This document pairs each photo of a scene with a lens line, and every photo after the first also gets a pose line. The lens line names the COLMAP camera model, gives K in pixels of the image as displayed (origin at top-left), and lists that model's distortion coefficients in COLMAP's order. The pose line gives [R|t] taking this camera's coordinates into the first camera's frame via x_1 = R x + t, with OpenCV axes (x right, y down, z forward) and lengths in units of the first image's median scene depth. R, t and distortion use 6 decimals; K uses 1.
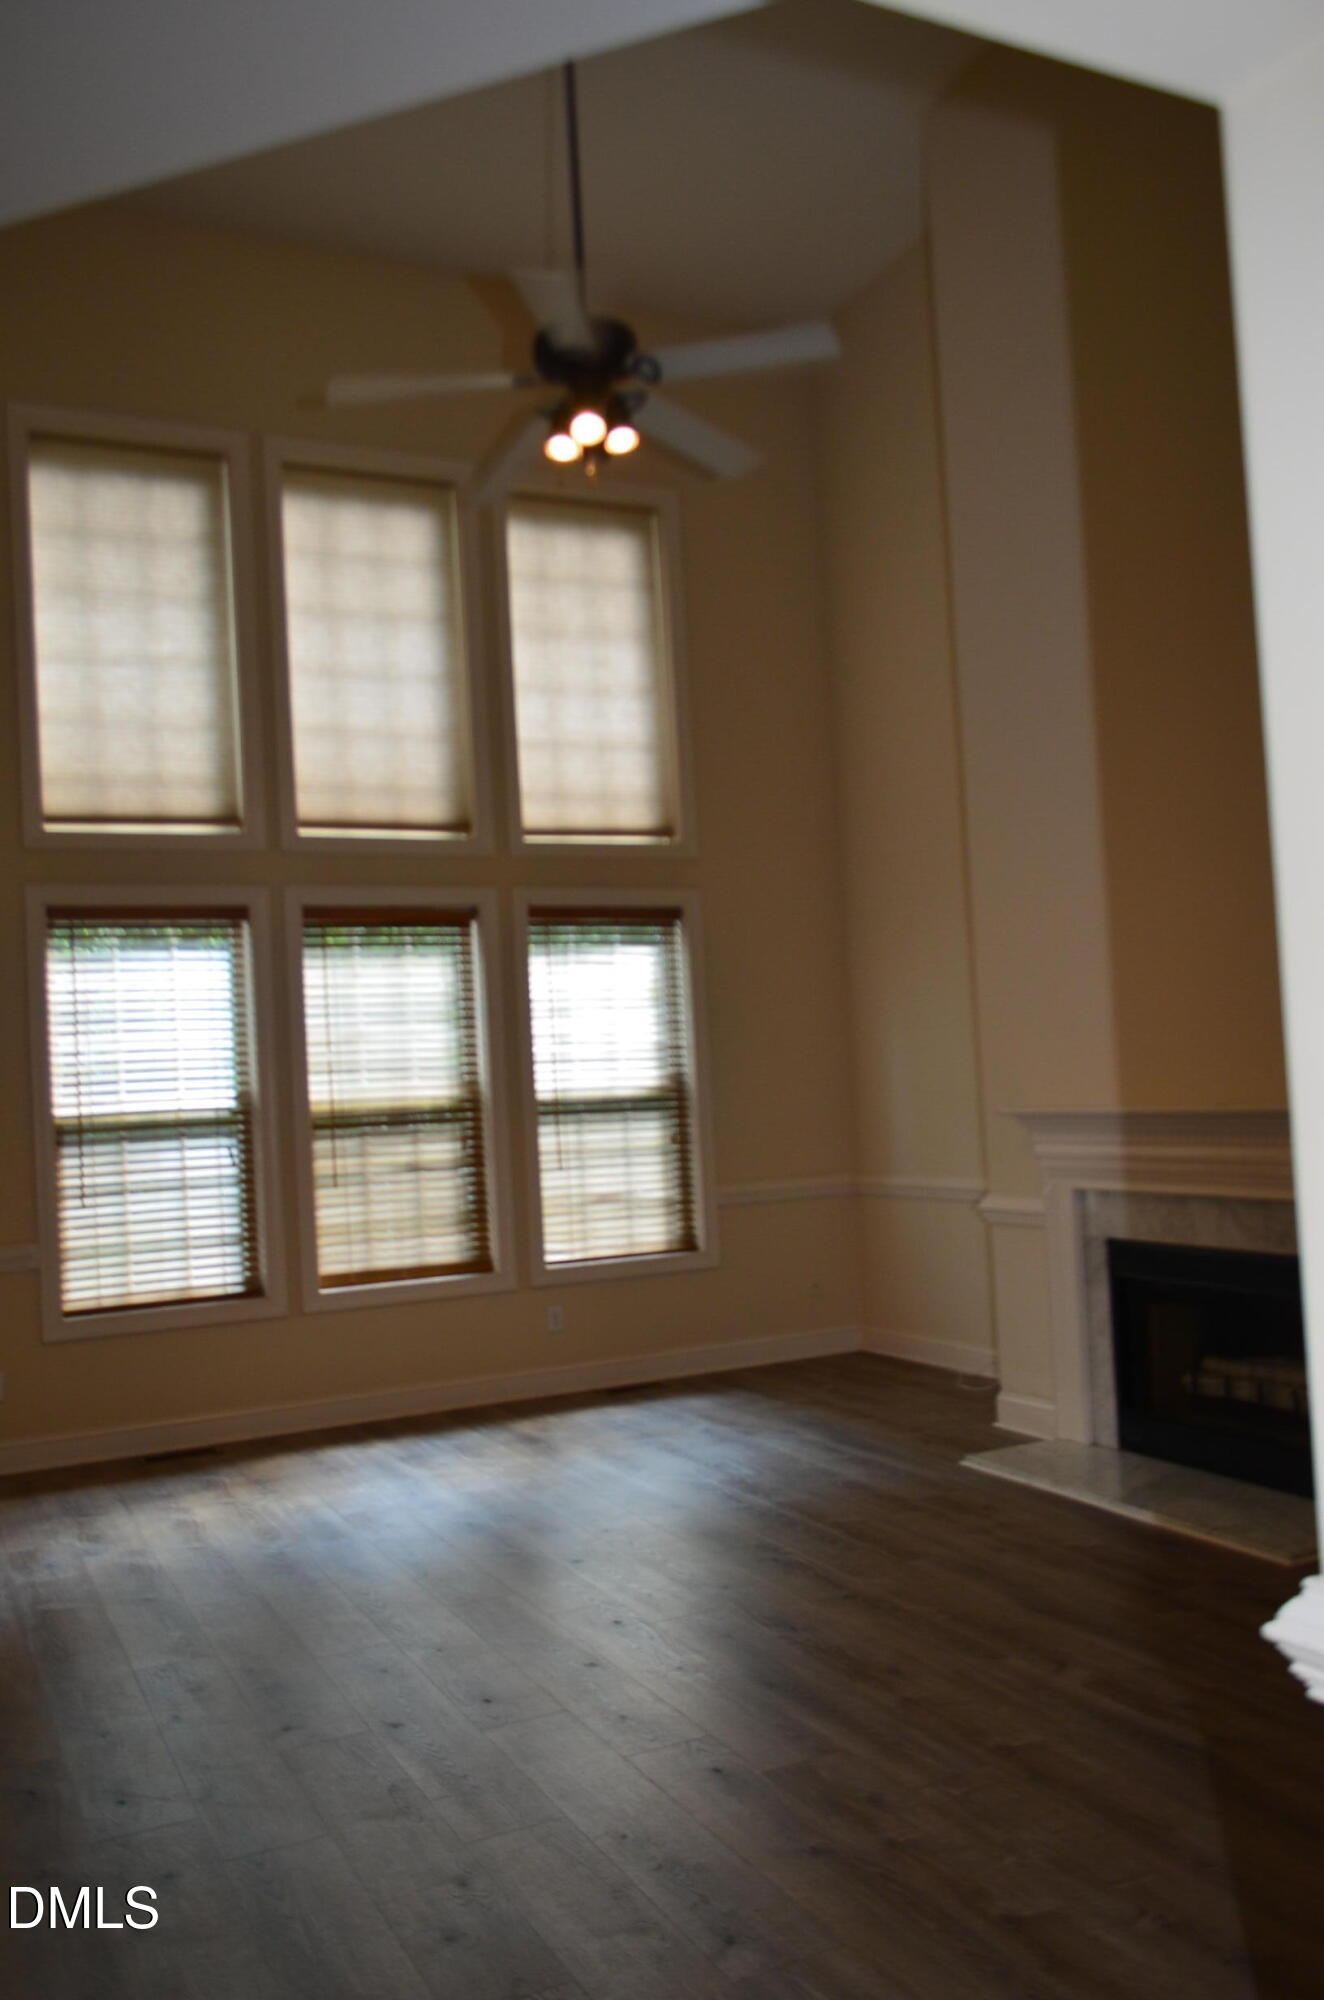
lens RADIAL K [[1589.7, 0, 664.6], [0, 1589.7, 989.1], [0, 0, 1]] dist [-0.003979, 0.000650]
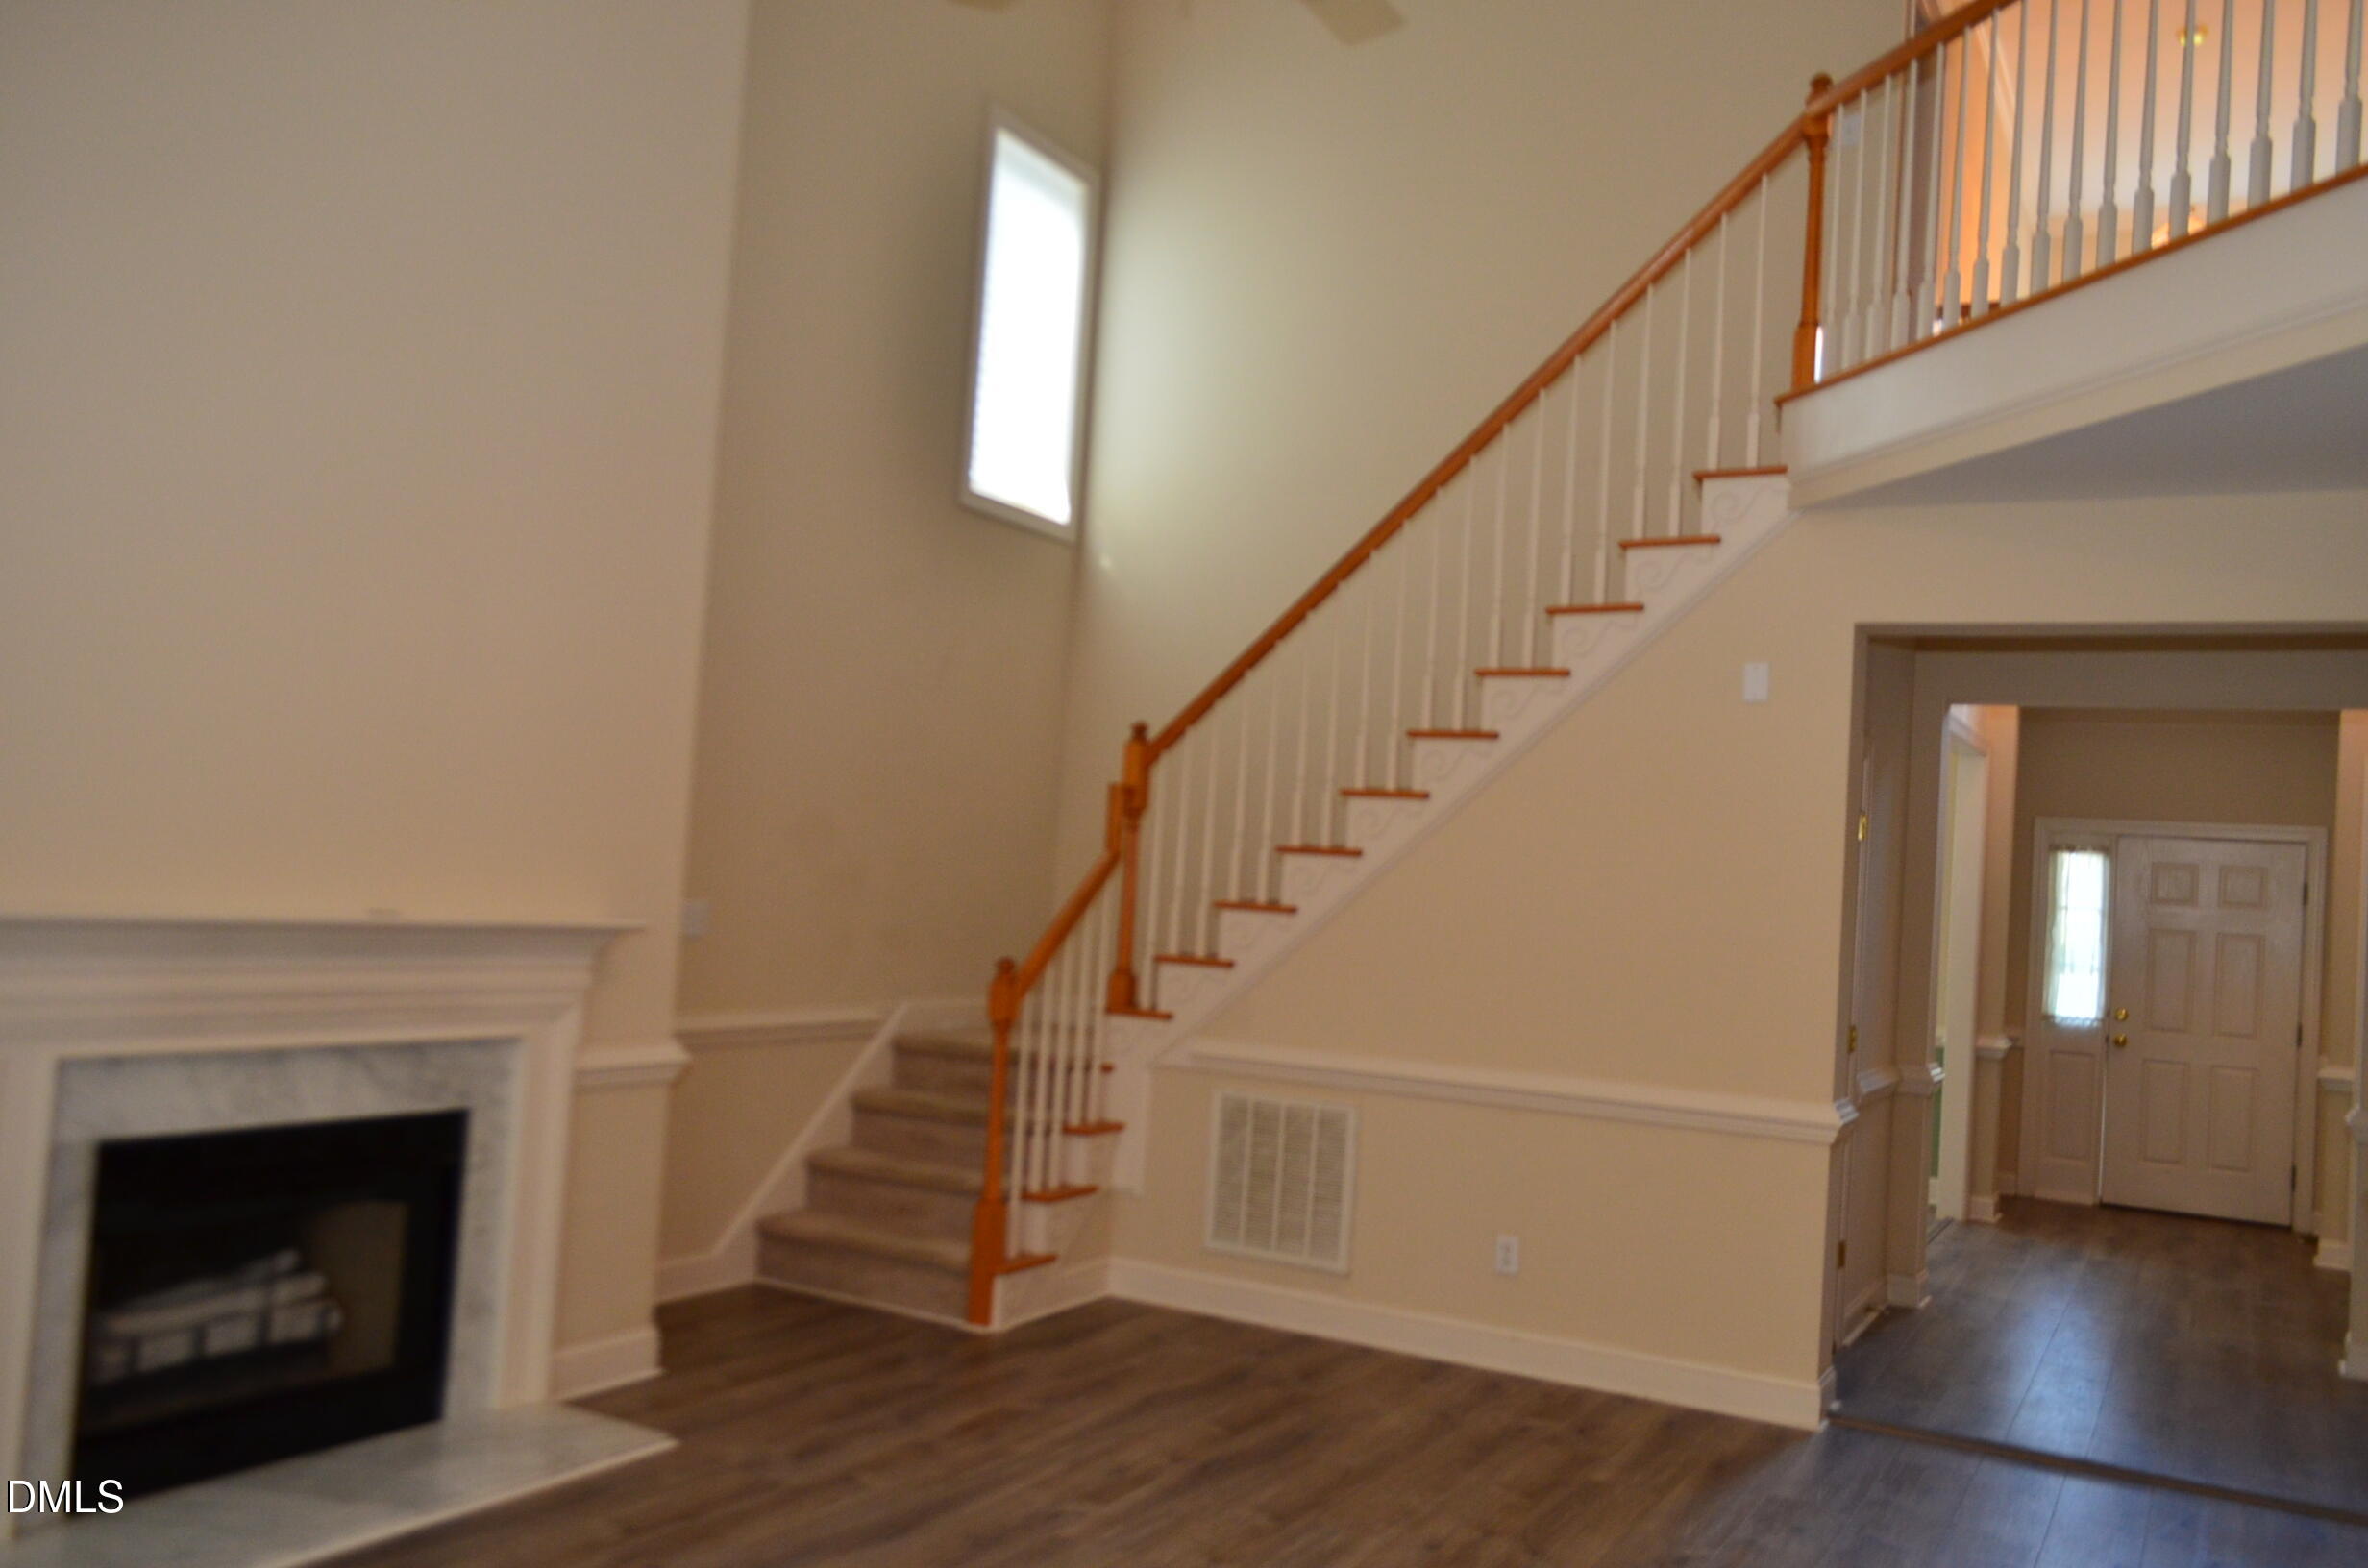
lens RADIAL K [[1882.0, 0, 1194.0], [0, 1882.0, 786.8], [0, 0, 1]] dist [-0.003979, 0.000650]
pose [[-0.573460, 0.053564, 0.817480, -0.373040], [-0.084790, 0.988621, -0.124257, 0.062712], [-0.814834, -0.140571, -0.562393, 0.815078]]
